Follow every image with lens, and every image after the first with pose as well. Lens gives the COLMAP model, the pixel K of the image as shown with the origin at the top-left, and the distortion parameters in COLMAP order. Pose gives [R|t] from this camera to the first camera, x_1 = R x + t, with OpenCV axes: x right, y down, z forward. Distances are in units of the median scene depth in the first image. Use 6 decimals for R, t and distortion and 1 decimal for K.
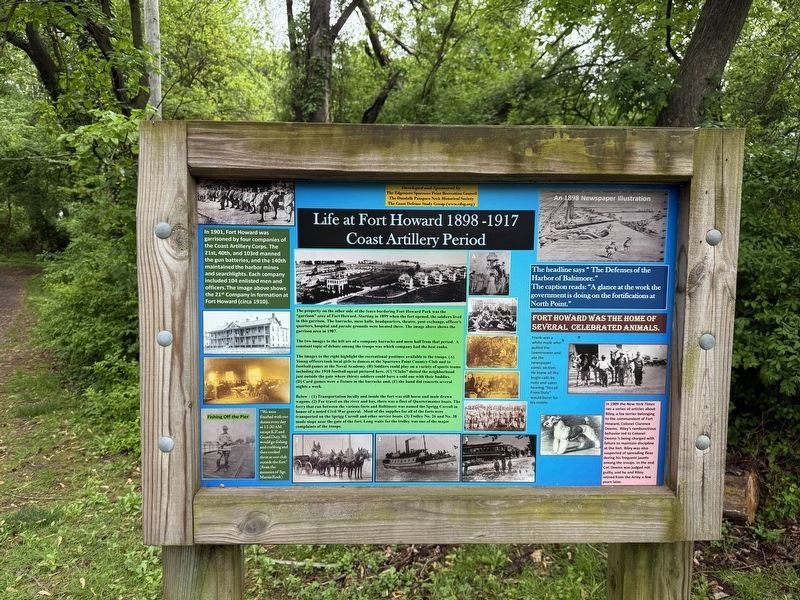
lens RADIAL K [[557.7, 0, 401.8], [0, 557.7, 305.5], [0, 0, 1]] dist [0.148091, -0.250577]
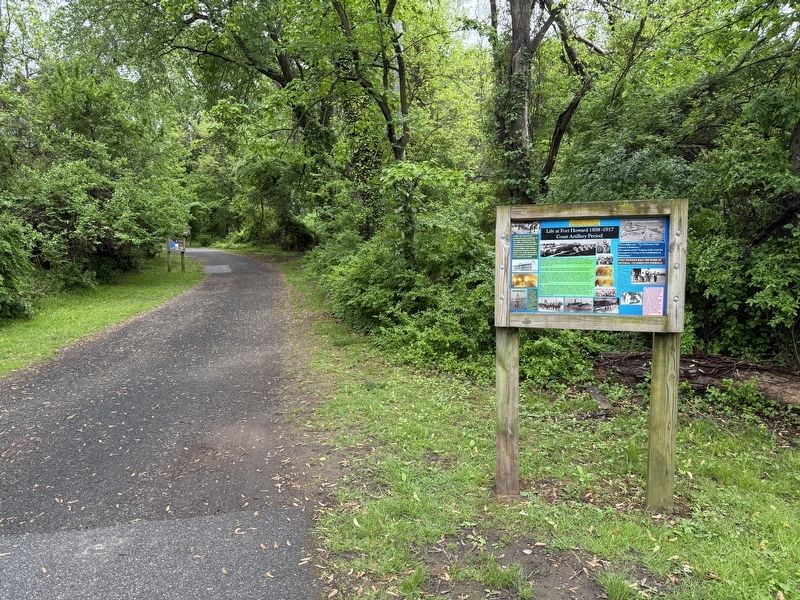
lens RADIAL K [[557.7, 0, 401.8], [0, 557.7, 305.5], [0, 0, 1]] dist [0.148091, -0.250577]
pose [[0.946290, 0.013706, -0.323027, 0.115081], [-0.005513, 0.999640, 0.026264, 0.198789], [0.323271, -0.023072, 0.946025, -2.393583]]
